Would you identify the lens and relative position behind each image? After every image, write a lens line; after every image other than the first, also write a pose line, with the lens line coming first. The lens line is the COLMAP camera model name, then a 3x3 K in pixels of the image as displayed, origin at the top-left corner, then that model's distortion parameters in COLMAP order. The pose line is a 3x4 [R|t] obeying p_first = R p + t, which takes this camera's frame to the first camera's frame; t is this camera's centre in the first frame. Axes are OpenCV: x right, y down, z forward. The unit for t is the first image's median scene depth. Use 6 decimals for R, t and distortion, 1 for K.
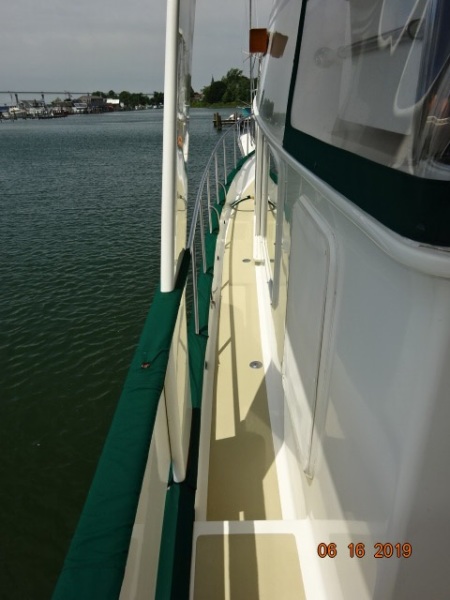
lens RADIAL K [[440.9, 0, 223.0], [0, 440.9, 300.8], [0, 0, 1]] dist [0.003260, -0.001884]
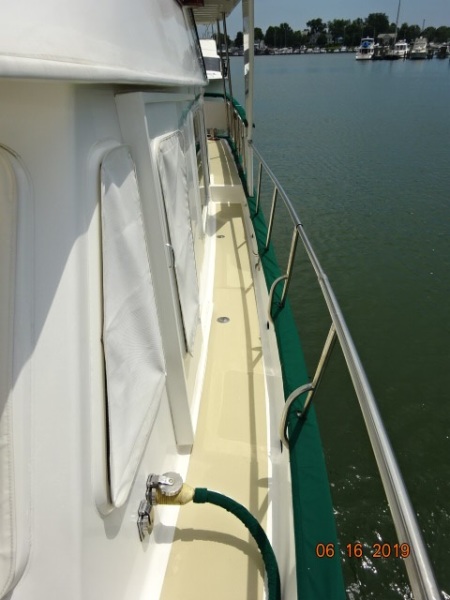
lens RADIAL K [[440.9, 0, 225.9], [0, 440.9, 294.0], [0, 0, 1]] dist [0.003260, -0.001884]
pose [[-0.996698, 0.081128, 0.003496, 0.048654], [0.051289, 0.595569, 0.801665, -0.731657], [0.062956, 0.799197, -0.597763, 1.539029]]
